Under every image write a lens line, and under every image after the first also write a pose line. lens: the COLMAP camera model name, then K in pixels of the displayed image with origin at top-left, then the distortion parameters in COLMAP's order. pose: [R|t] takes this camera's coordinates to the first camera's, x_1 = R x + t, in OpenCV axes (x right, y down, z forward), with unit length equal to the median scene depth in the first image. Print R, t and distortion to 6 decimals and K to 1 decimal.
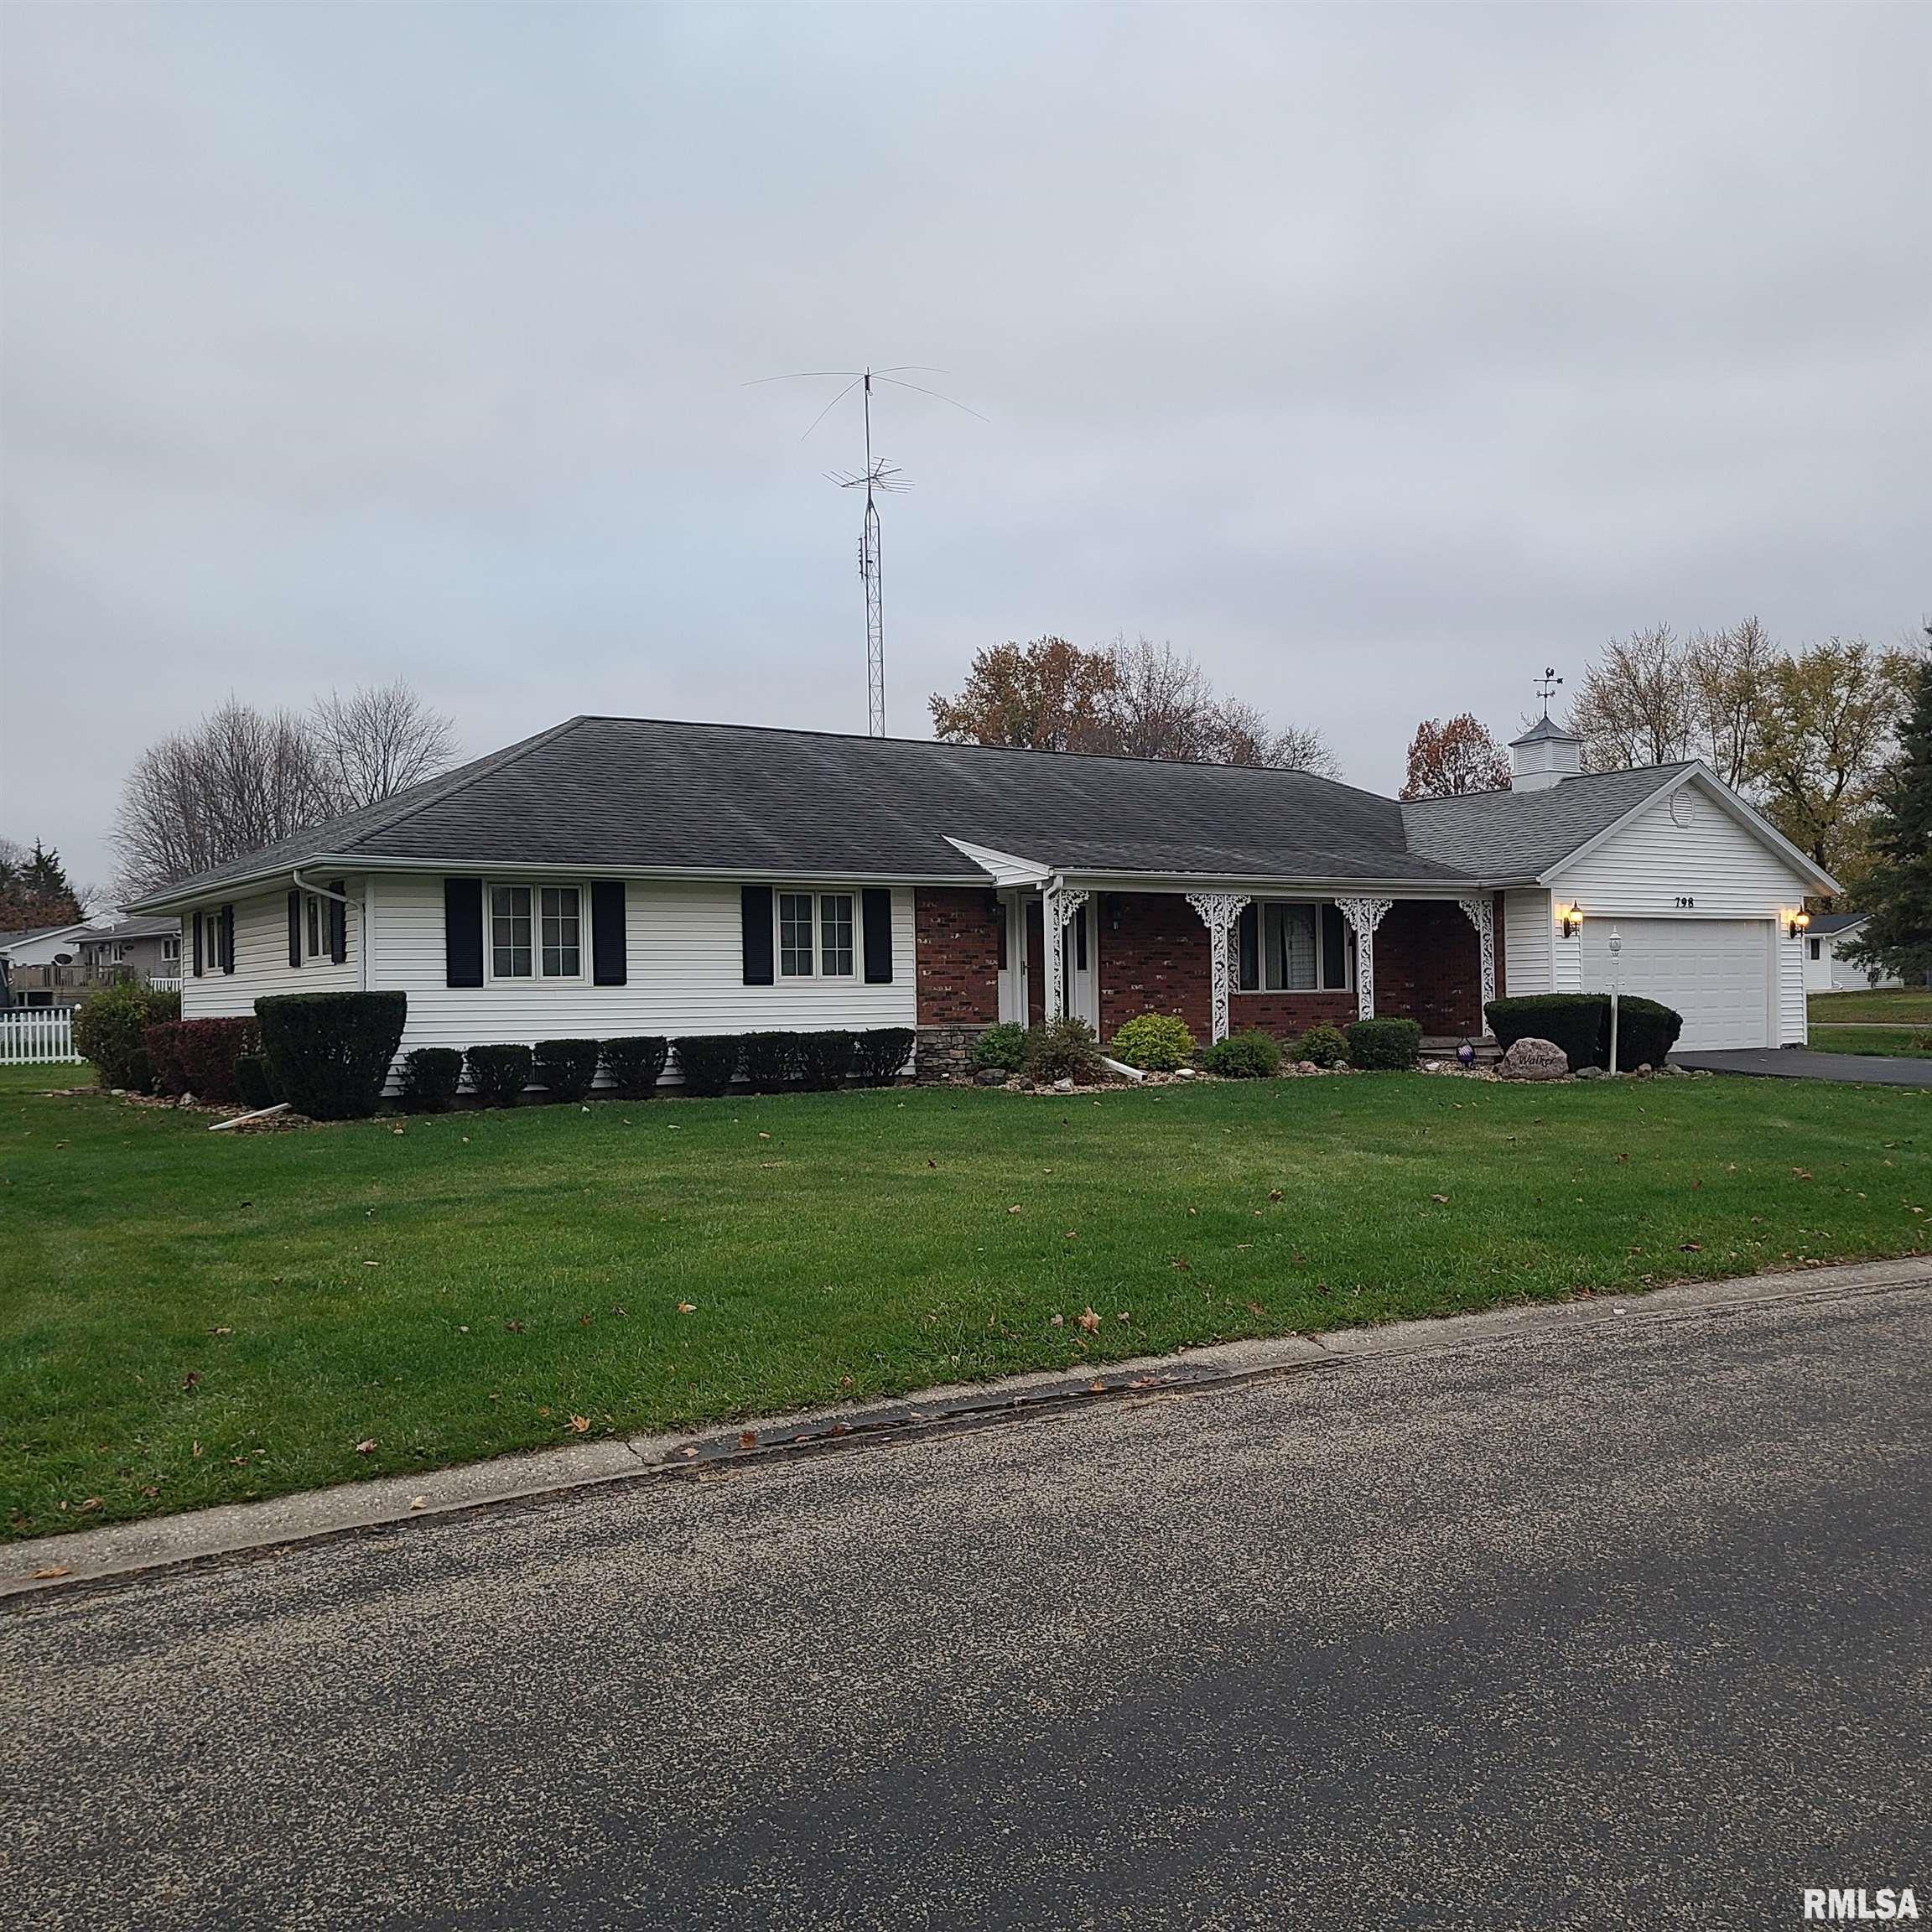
lens RADIAL K [[1843.2, 0, 993.2], [0, 1843.2, 994.9], [0, 0, 1]] dist [0.087631, -0.004582]
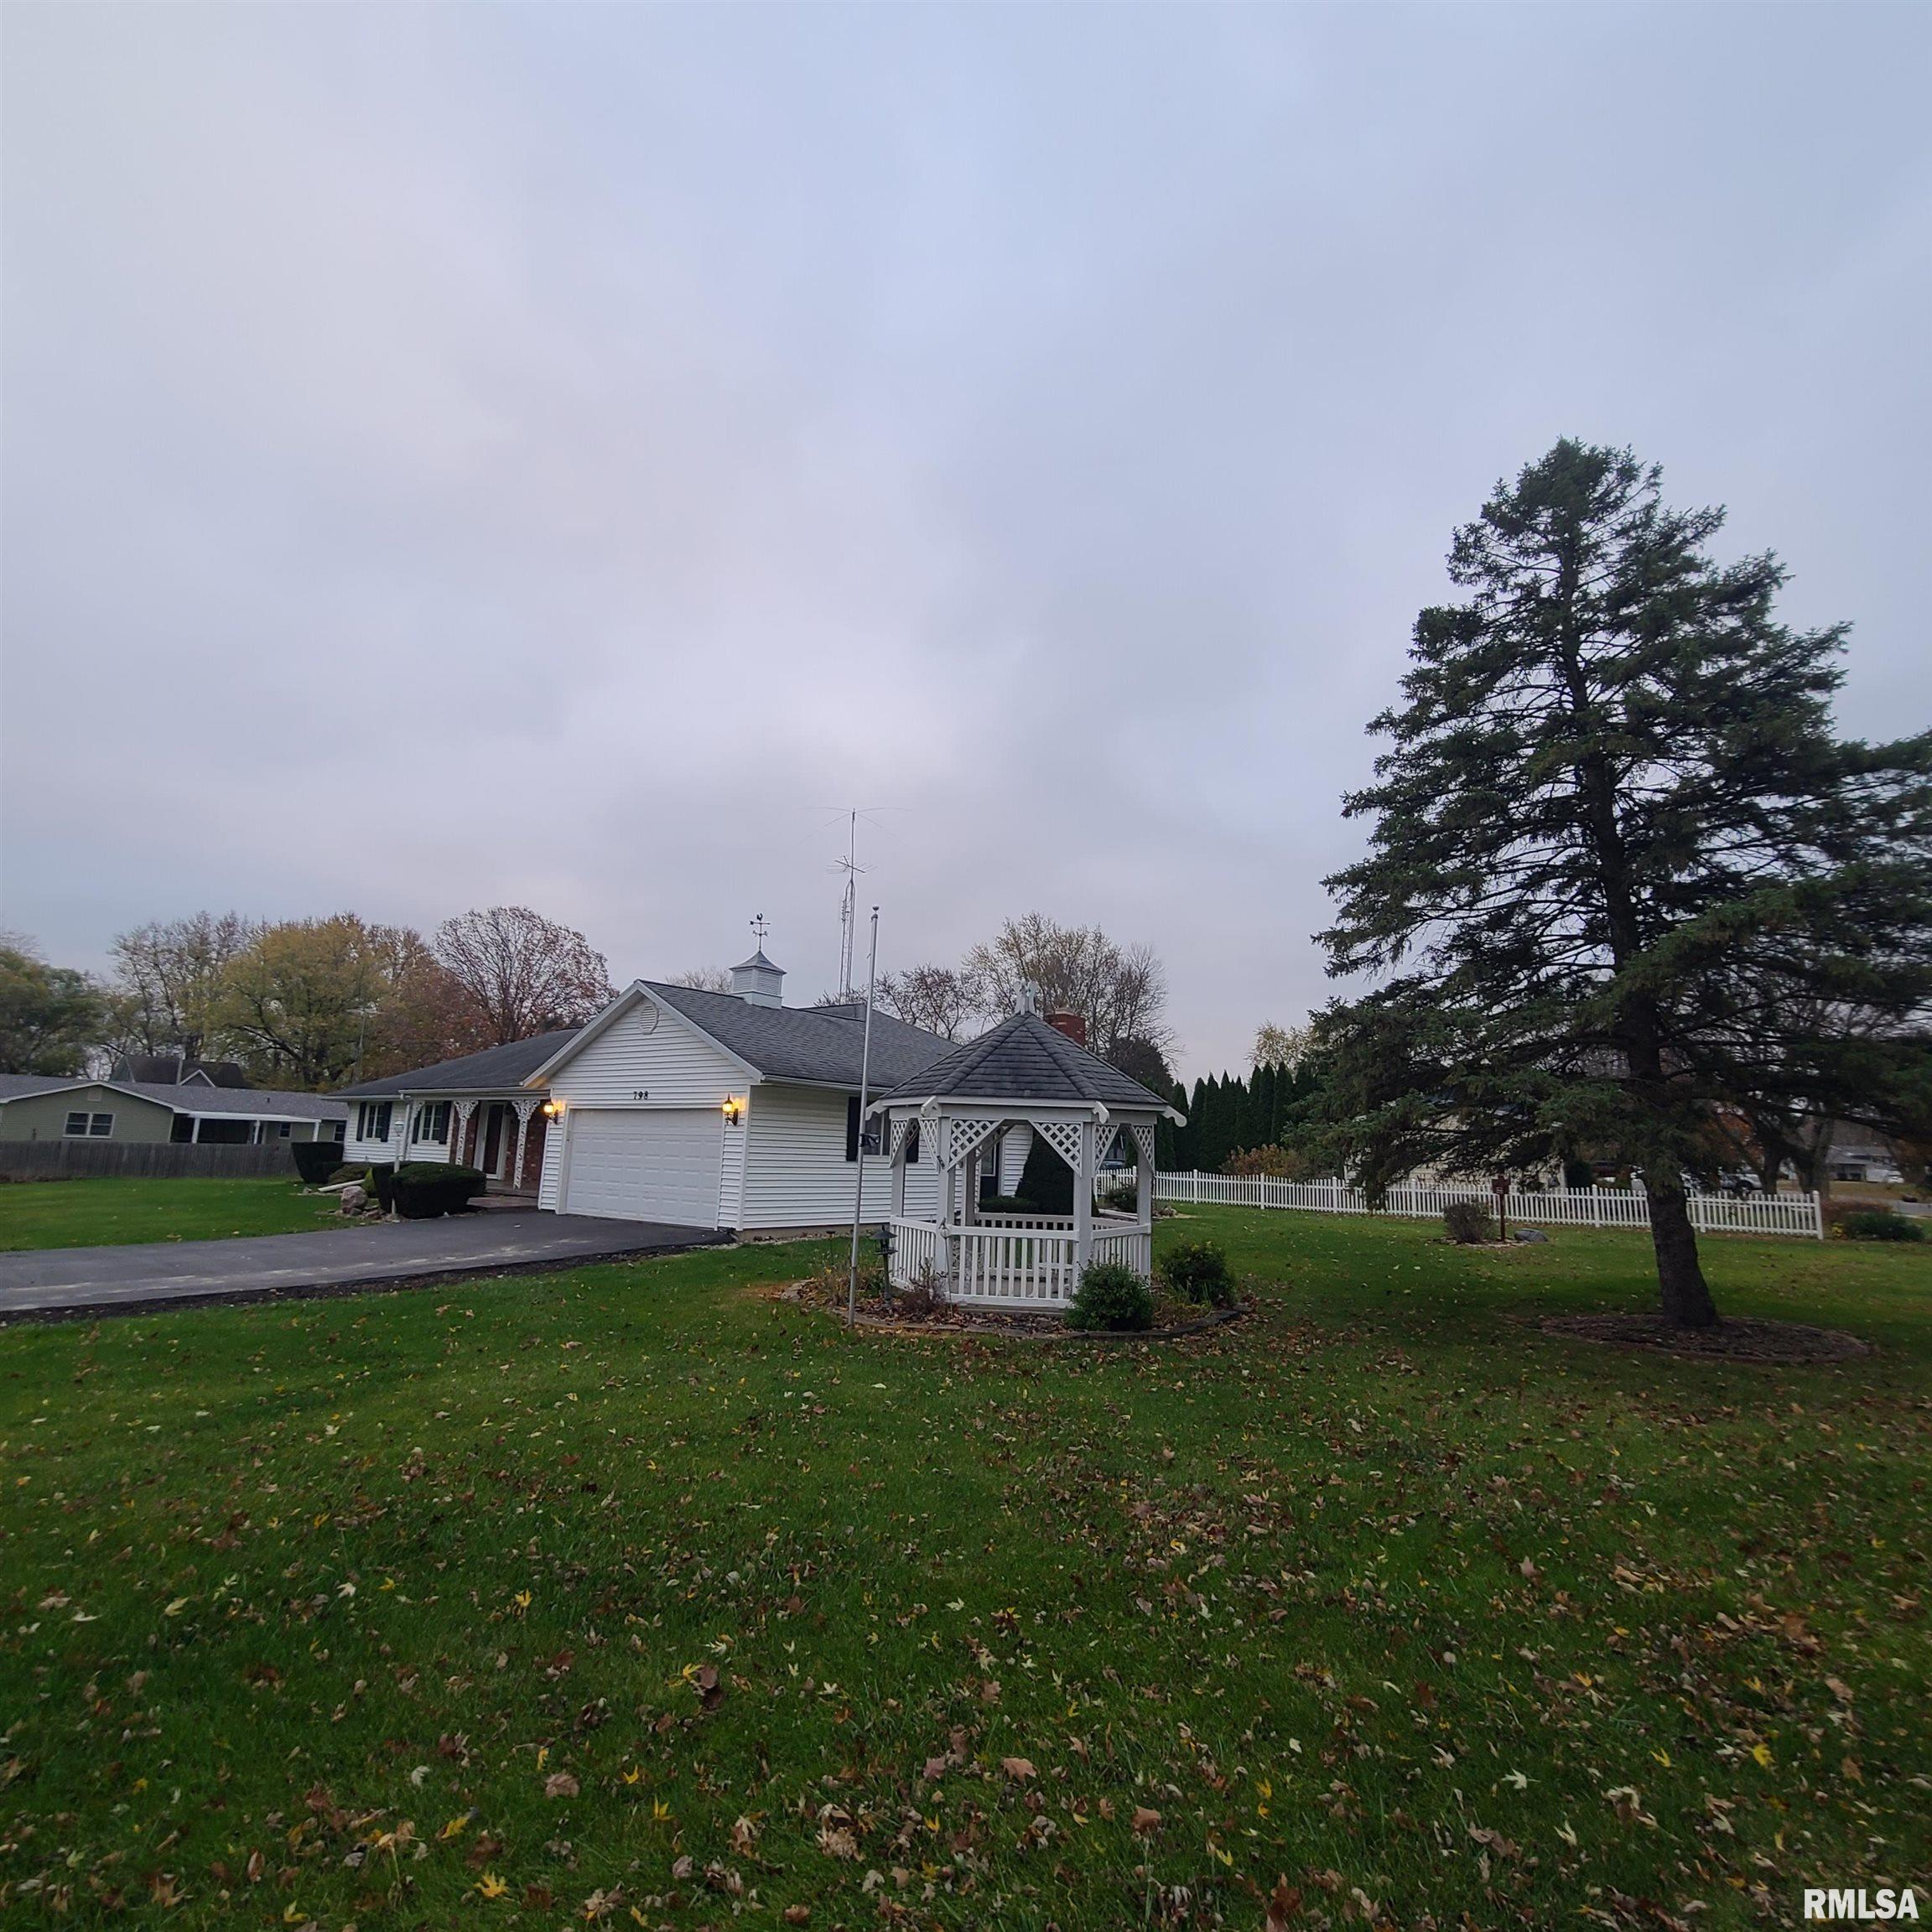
lens RADIAL K [[1058.1, 0, 966.0], [0, 1058.1, 966.0], [0, 0, 1]] dist [0.002897, -0.000240]
pose [[0.292774, -0.143373, -0.945372, 1.280432], [-0.038651, 0.986112, -0.161521, -0.034414], [0.955400, 0.083829, 0.283166, 1.161683]]
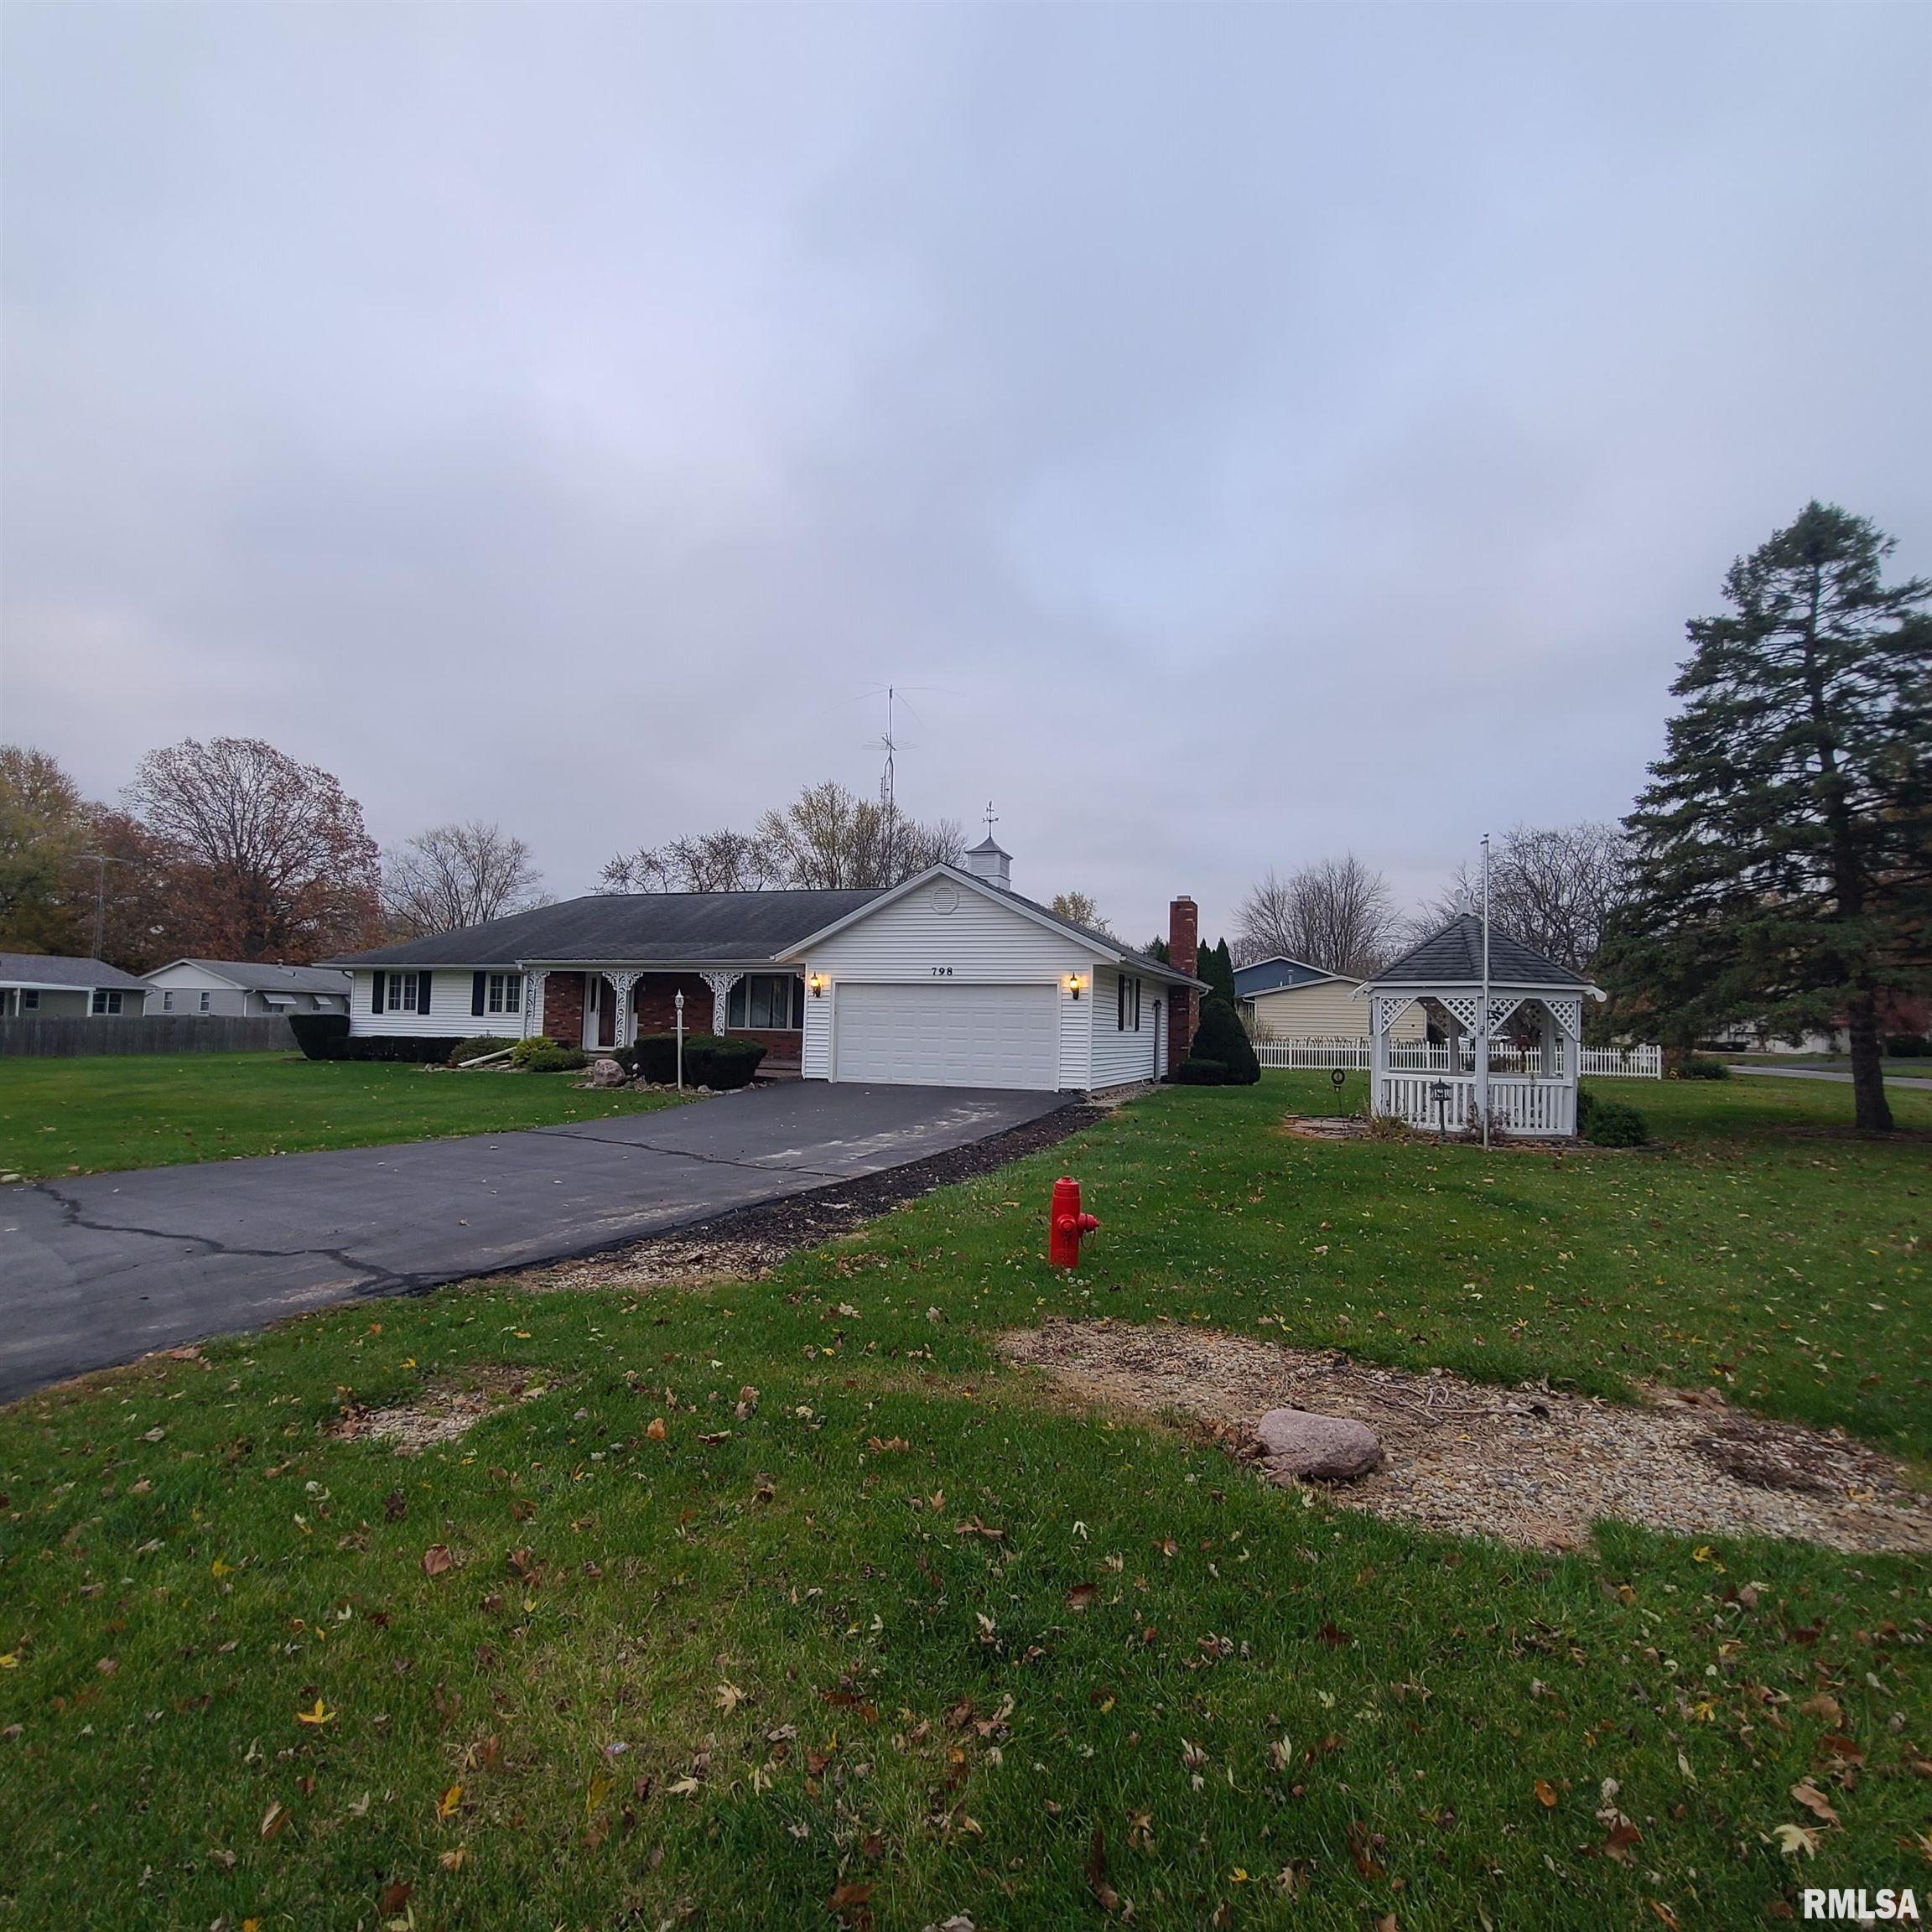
lens RADIAL K [[1044.6, 0, 984.3], [0, 1044.6, 969.5], [0, 0, 1]] dist [0.001018, -0.001152]
pose [[0.580738, -0.017526, -0.813902, 1.143428], [-0.030956, 0.998570, -0.043590, -0.023075], [0.813502, 0.050510, 0.579365, 0.696372]]
